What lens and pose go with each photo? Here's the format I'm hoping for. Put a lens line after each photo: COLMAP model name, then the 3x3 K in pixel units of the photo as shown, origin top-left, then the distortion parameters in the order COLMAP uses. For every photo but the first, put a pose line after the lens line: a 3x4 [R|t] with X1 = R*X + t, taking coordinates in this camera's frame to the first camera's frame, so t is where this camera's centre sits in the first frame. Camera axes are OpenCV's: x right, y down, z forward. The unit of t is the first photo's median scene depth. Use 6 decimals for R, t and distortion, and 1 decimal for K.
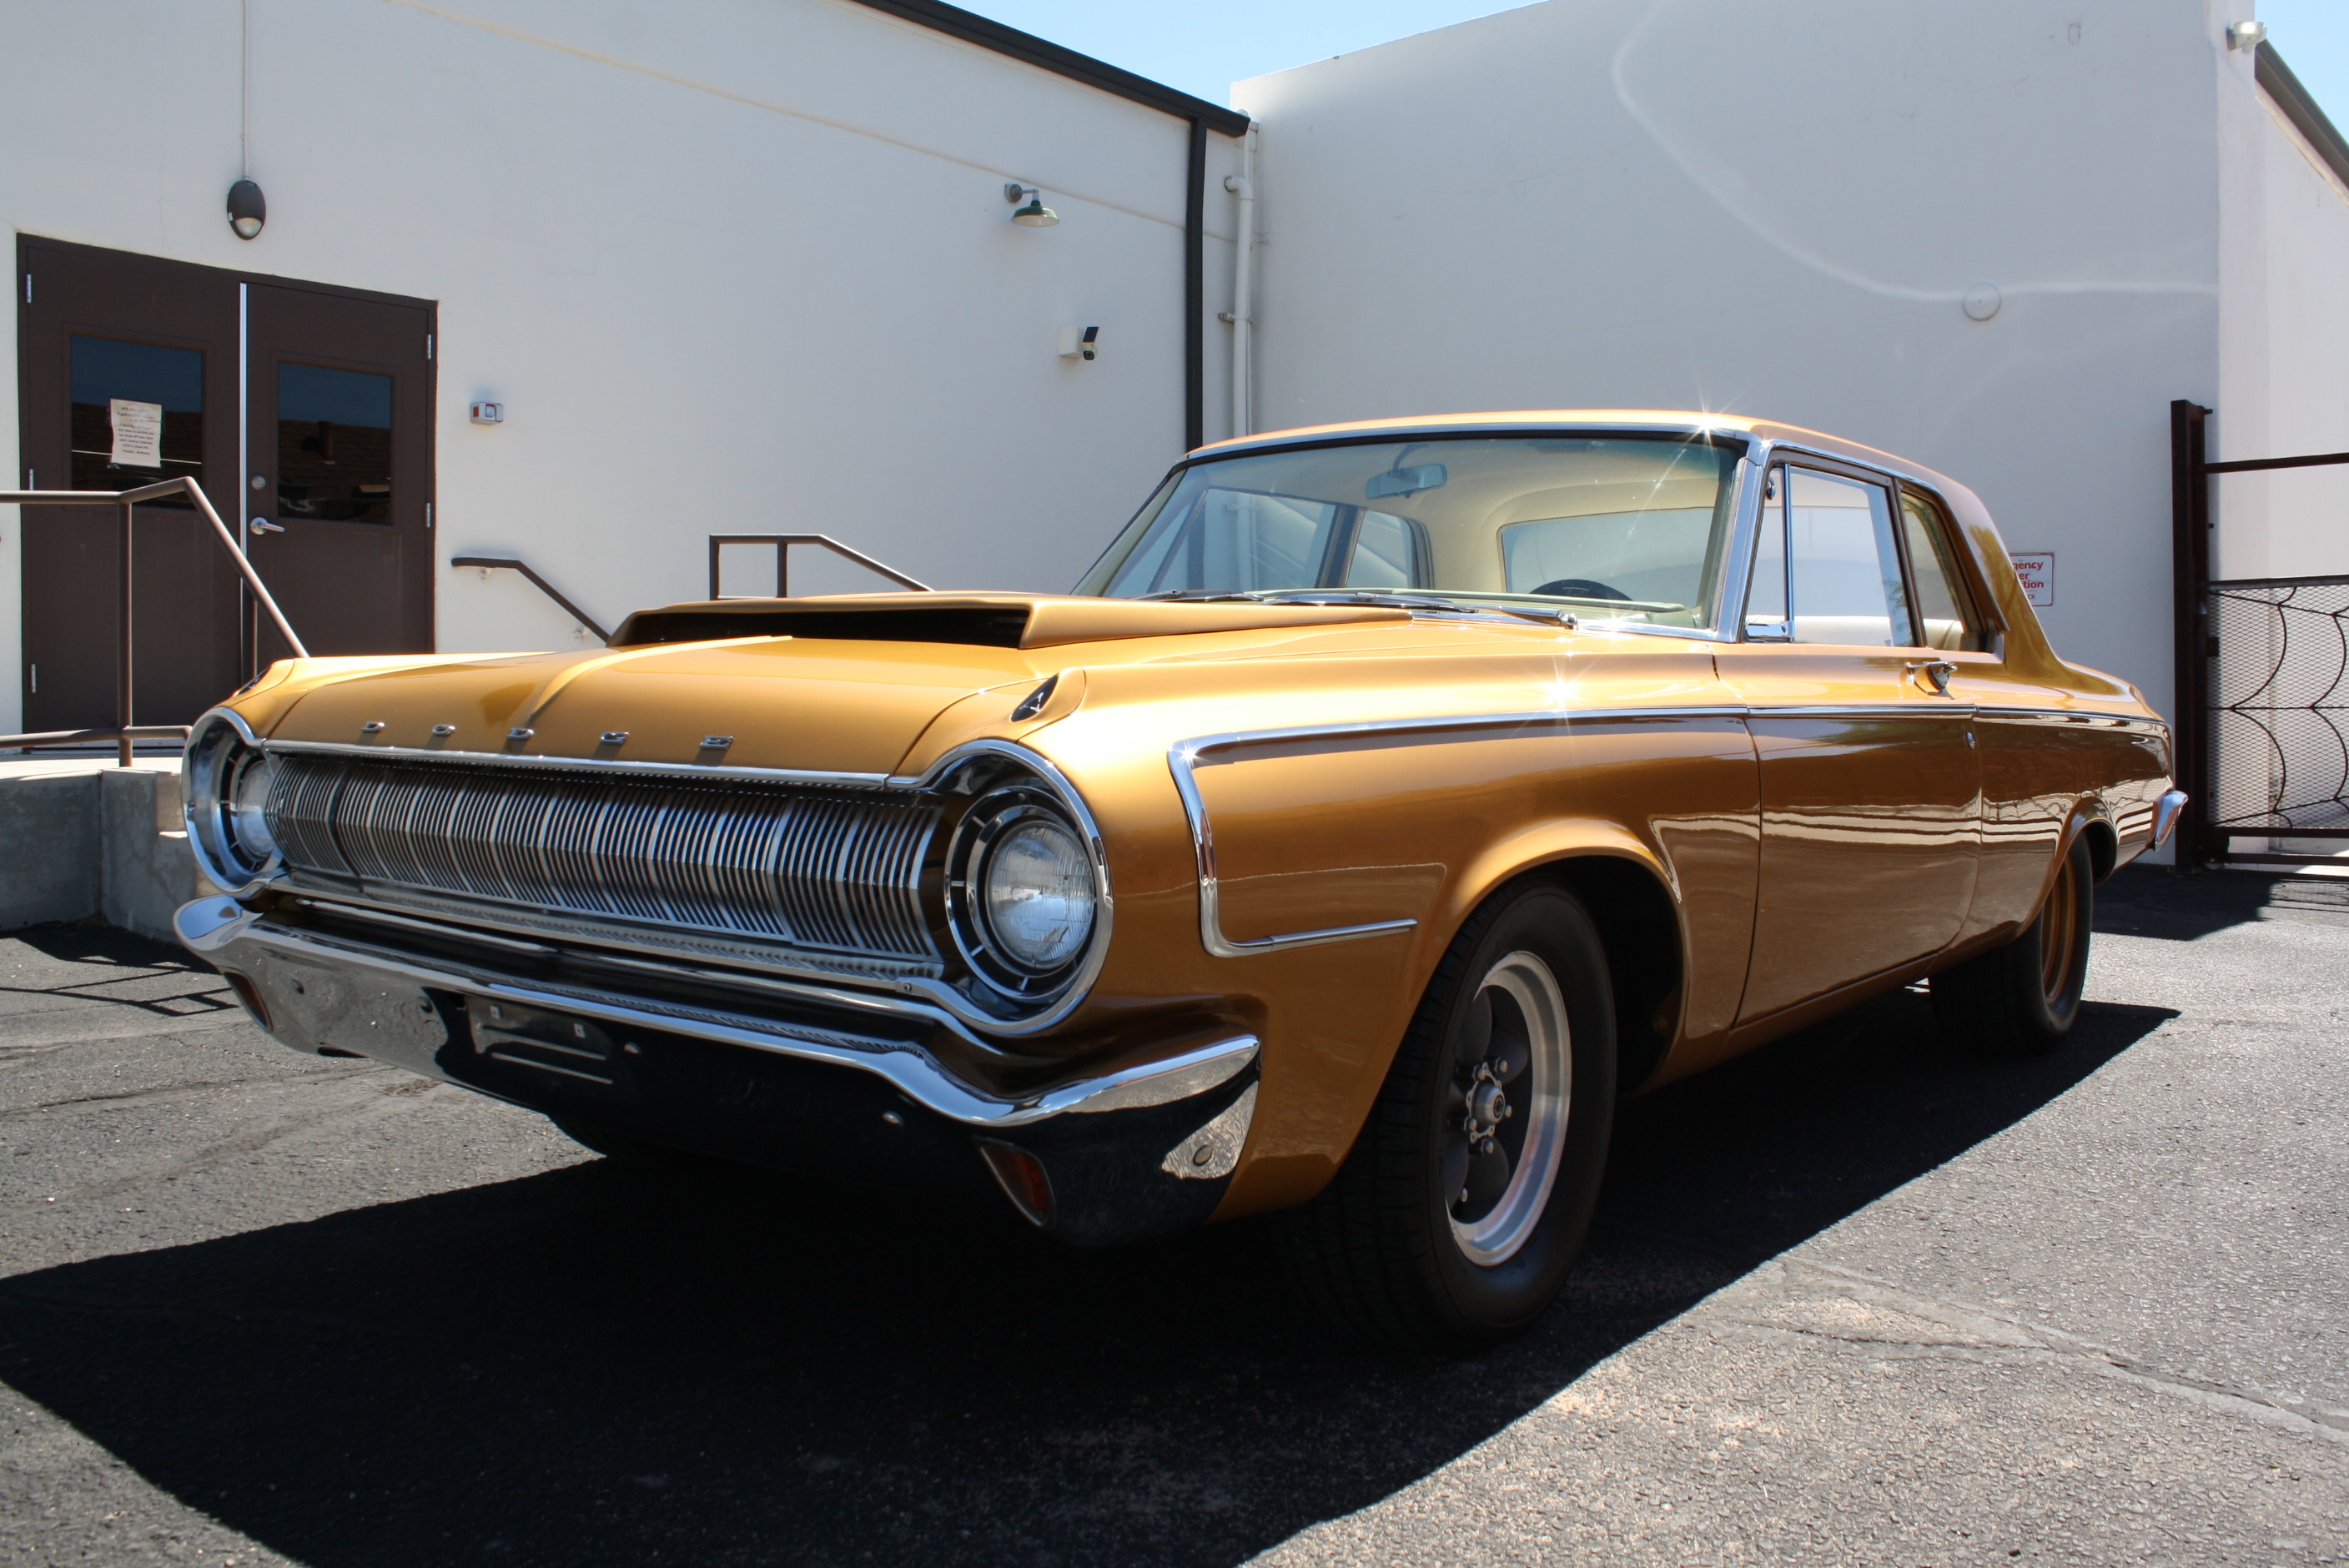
lens RADIAL K [[1998.1, 0, 1183.5], [0, 1998.1, 782.4], [0, 0, 1]] dist [-0.169829, 0.155648]
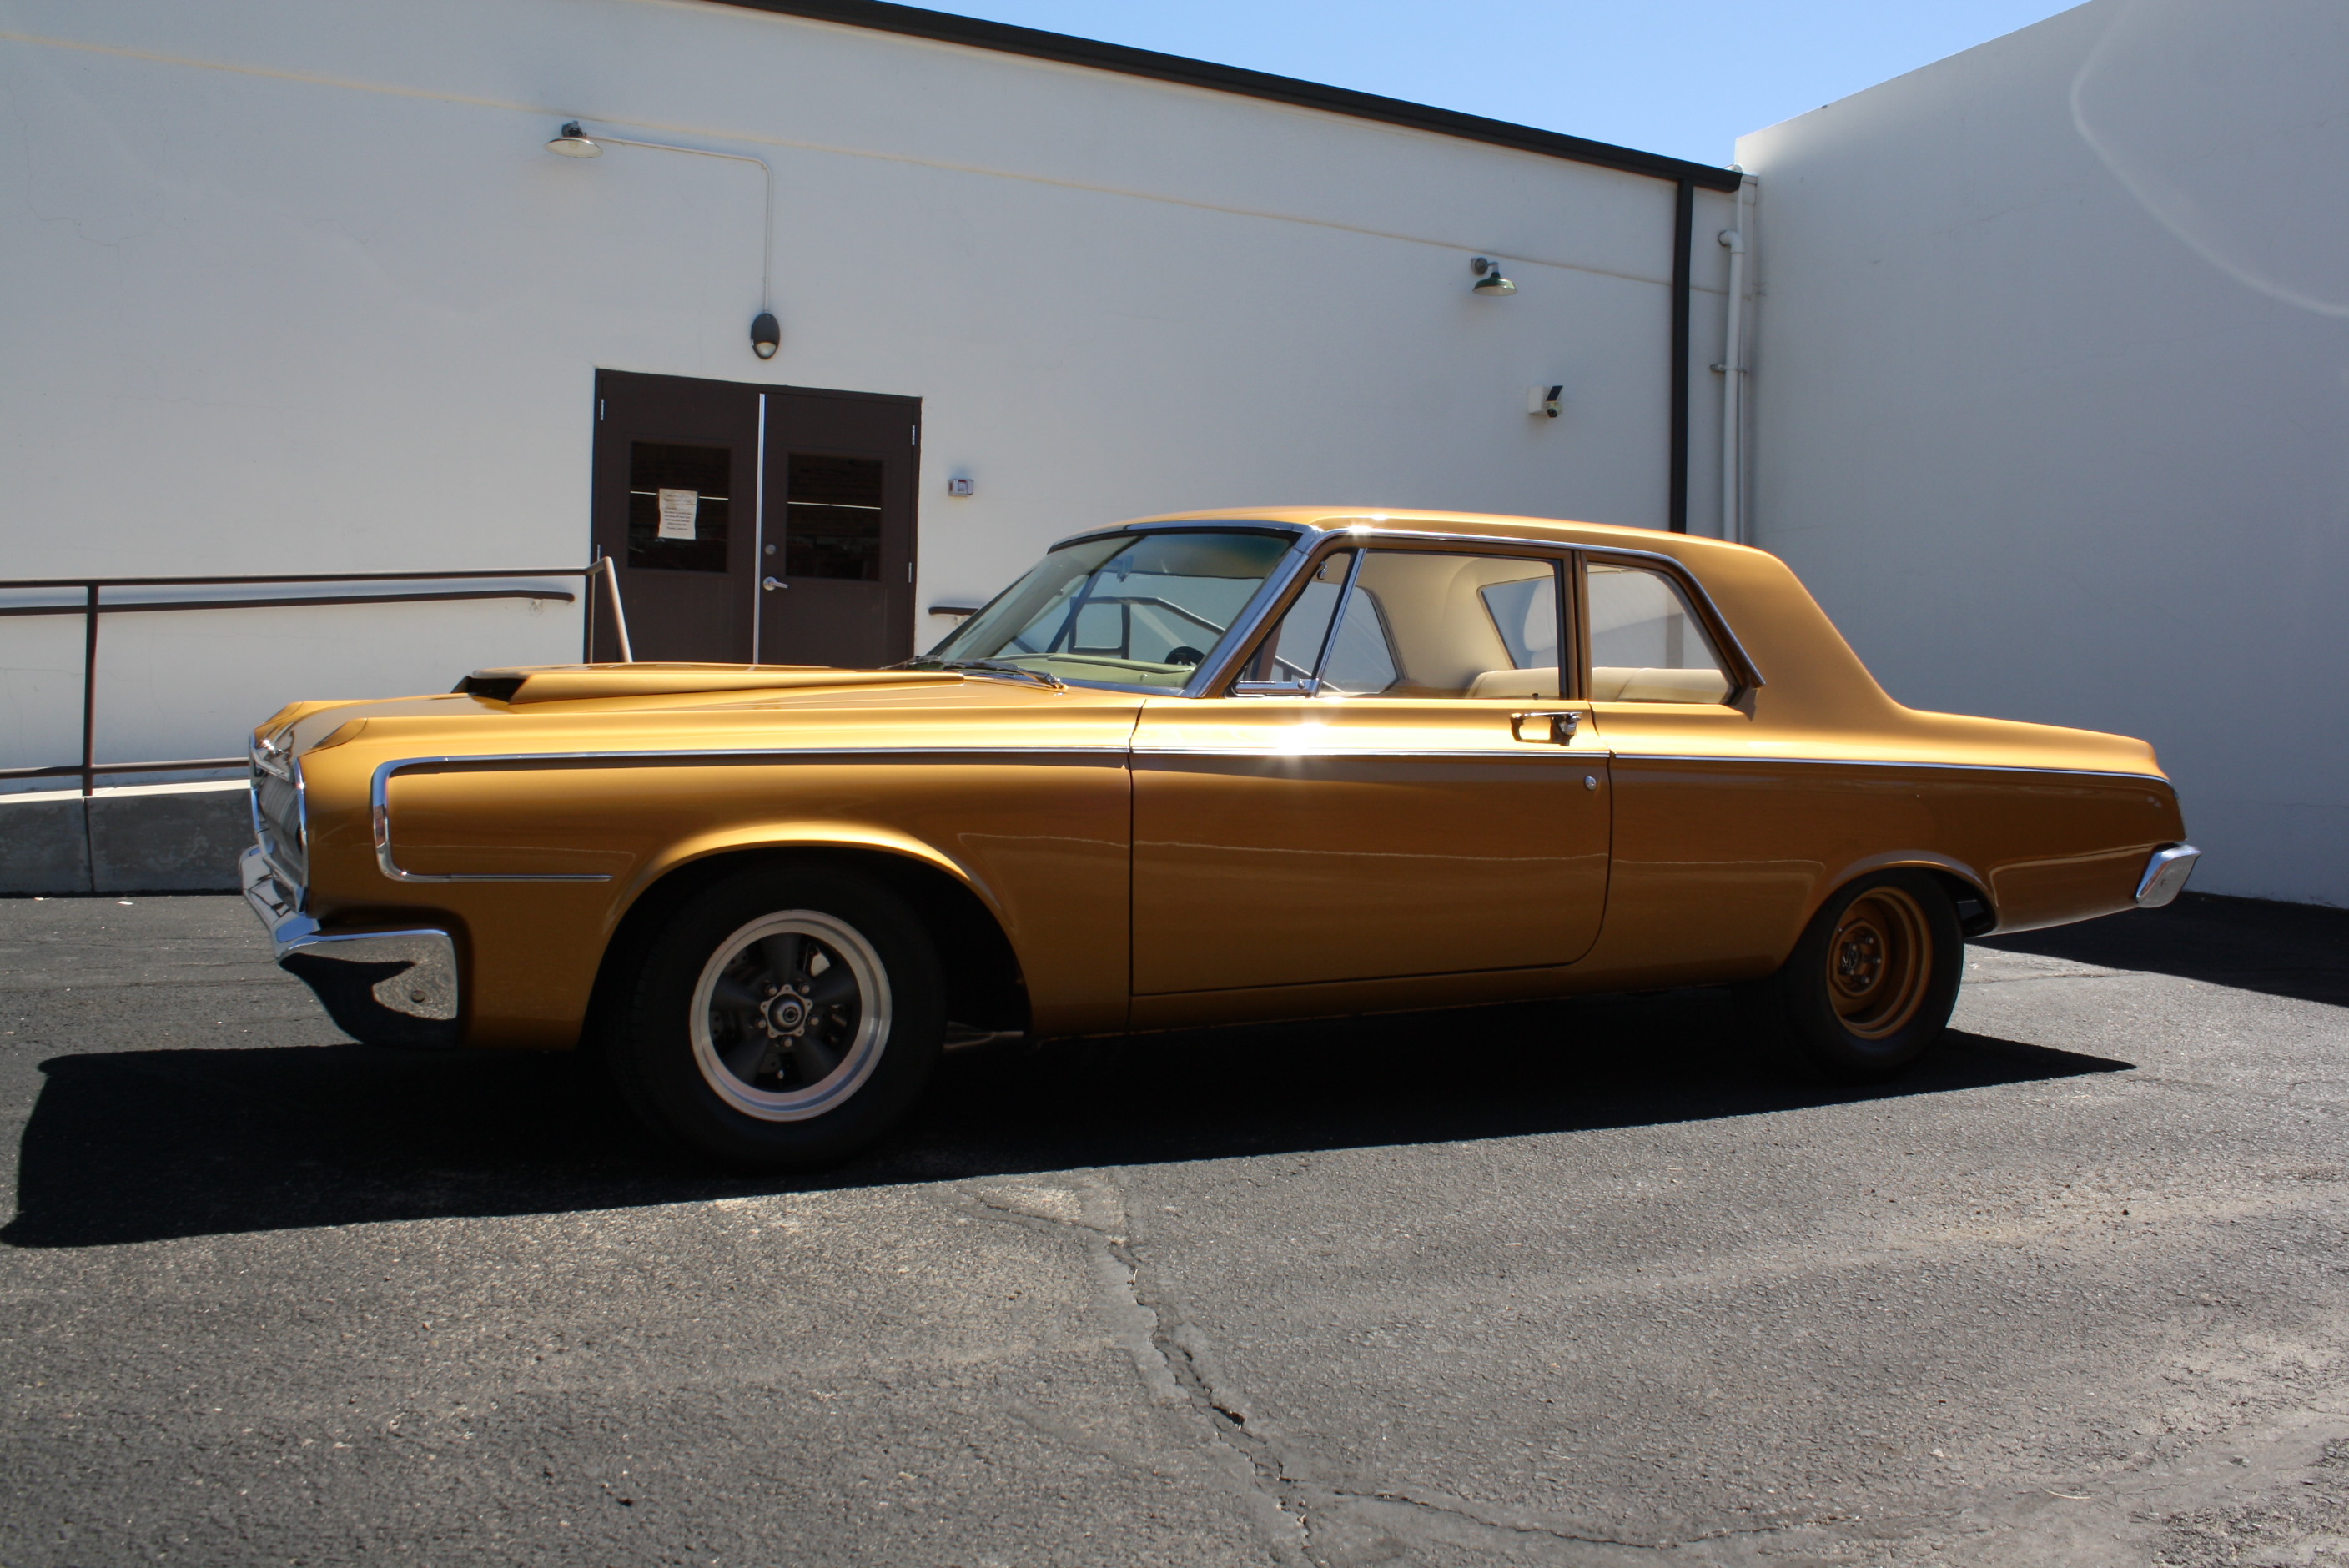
lens RADIAL K [[1990.9, 0, 1183.9], [0, 1990.9, 784.5], [0, 0, 1]] dist [-0.166660, 0.152140]
pose [[0.911681, 0.028977, -0.409875, 0.303517], [-0.034368, 0.999392, -0.005791, -0.002812], [0.409458, 0.019366, 0.912123, -0.066768]]
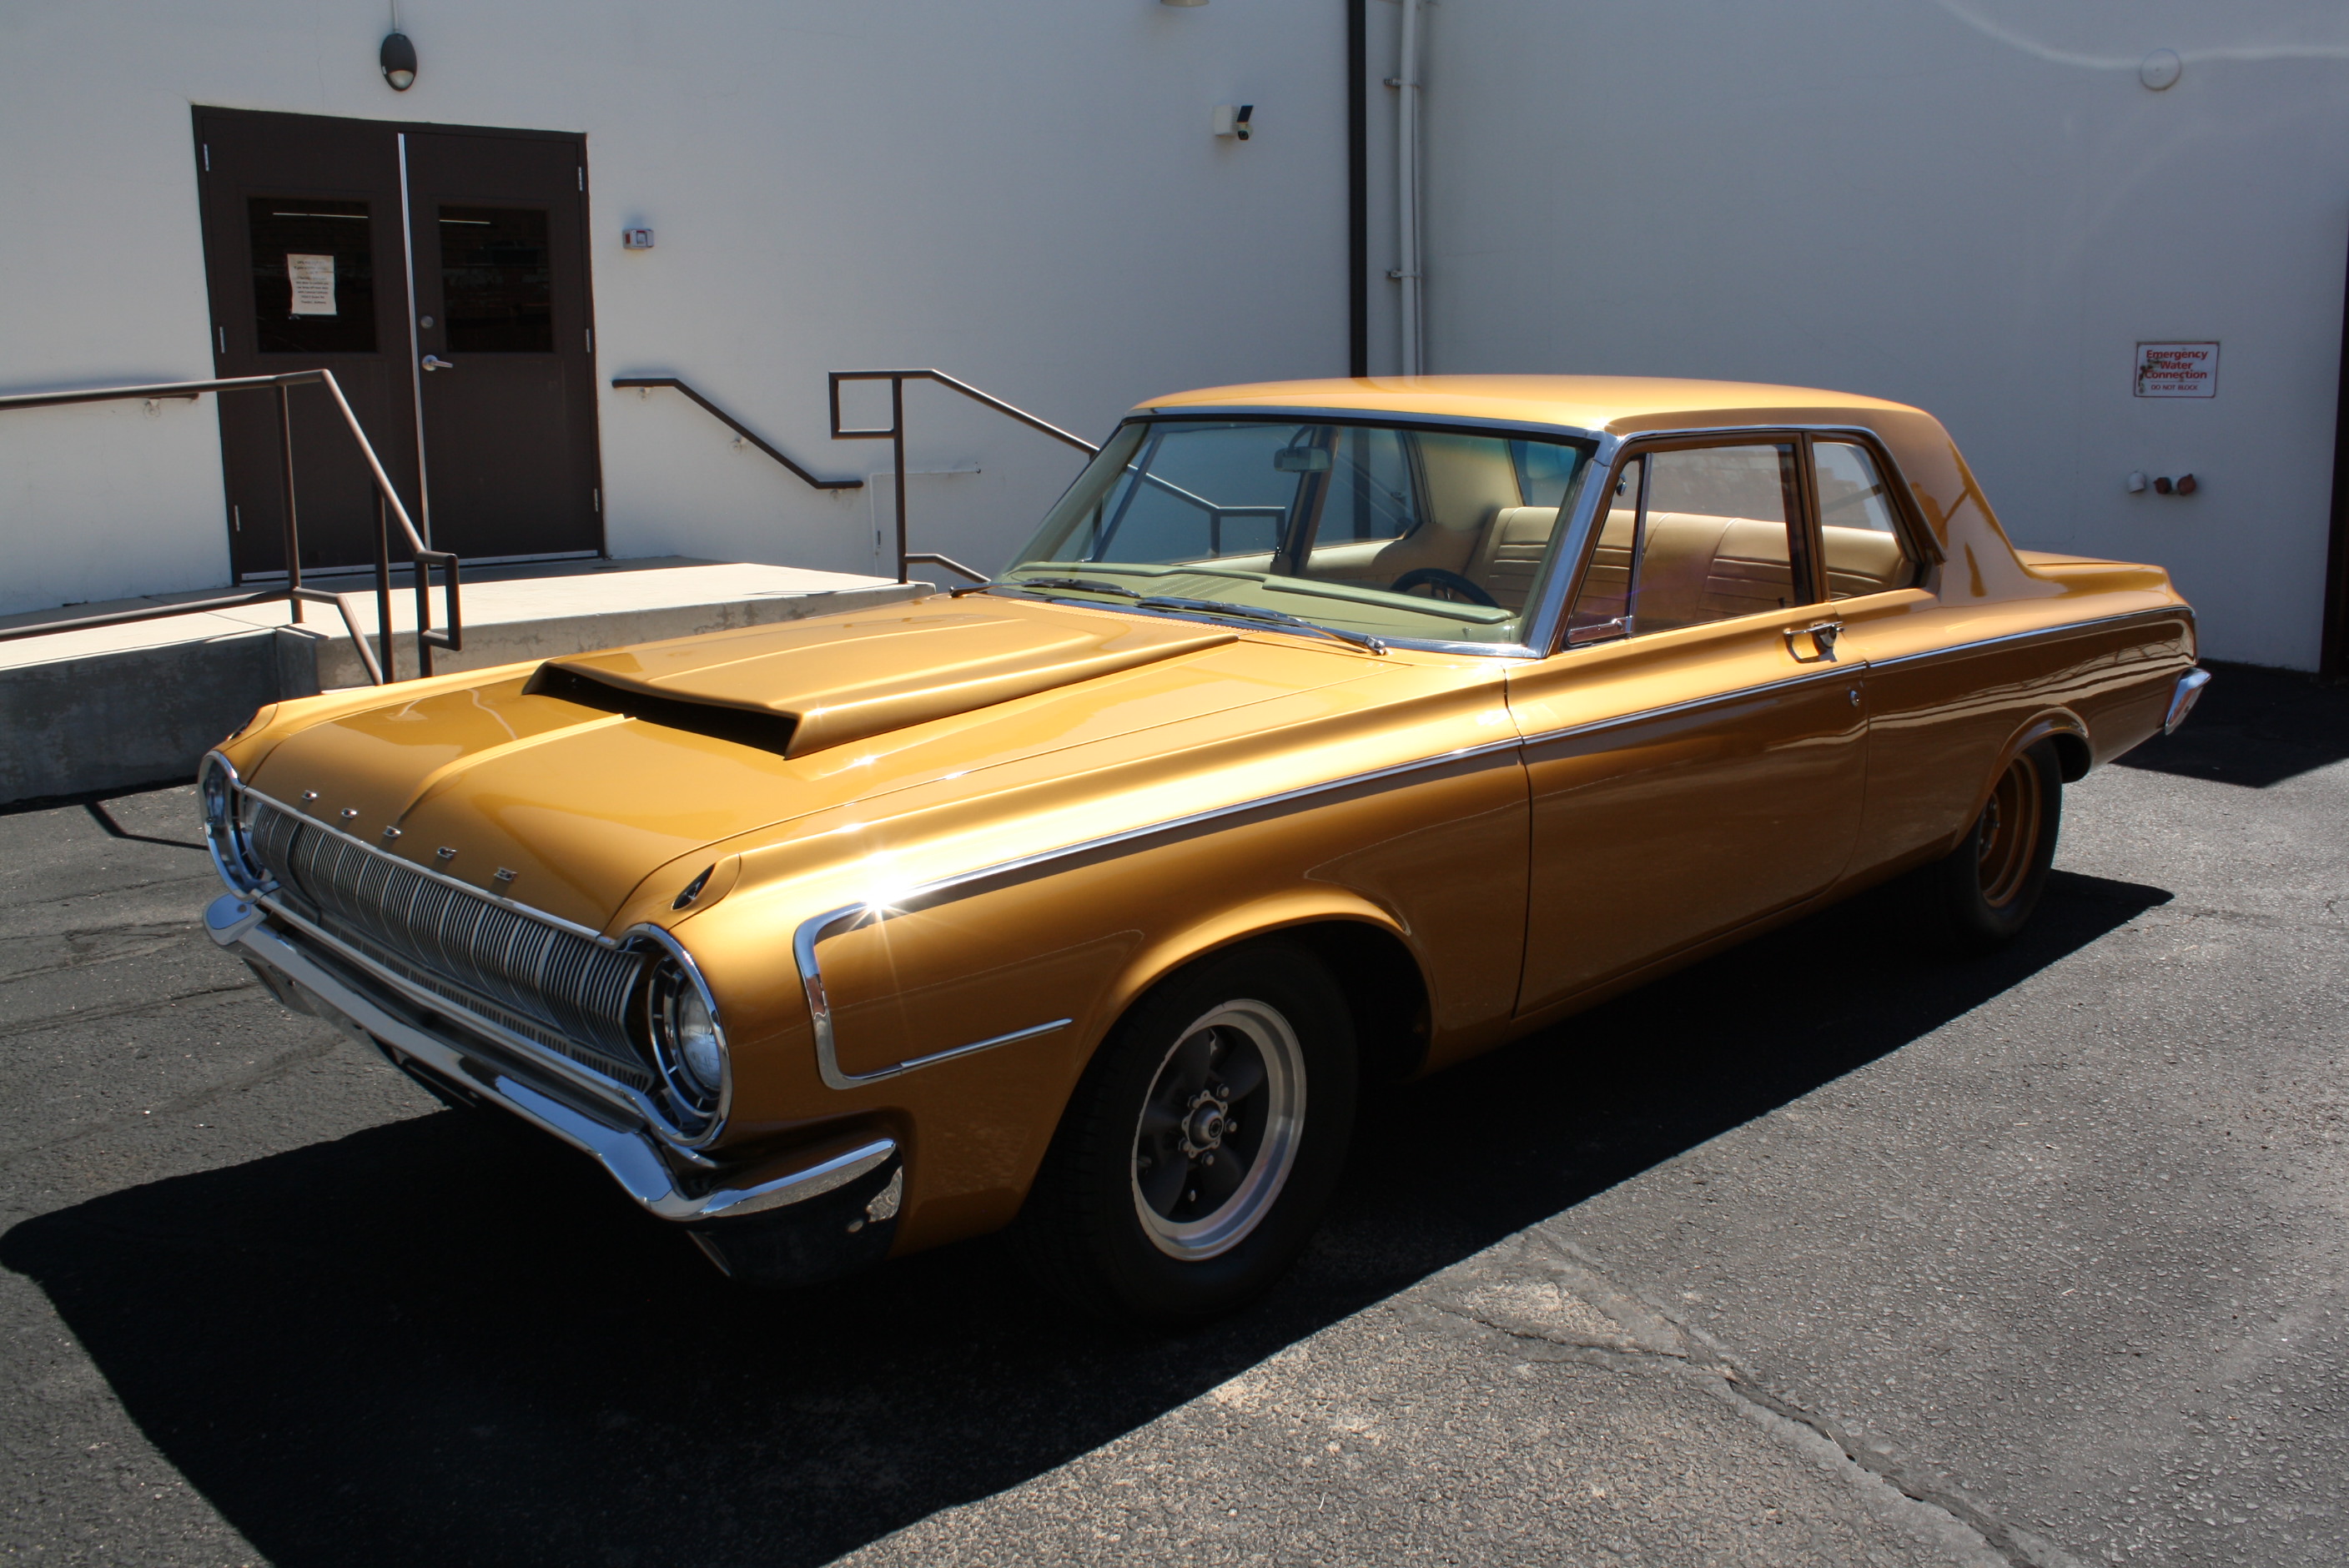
lens RADIAL K [[1990.9, 0, 1183.9], [0, 1990.9, 784.5], [0, 0, 1]] dist [-0.166660, 0.152140]
pose [[0.990591, 0.012916, -0.136243, 0.088370], [0.008620, 0.987671, 0.156305, -0.065613], [0.136583, -0.156008, 0.978267, -0.035702]]
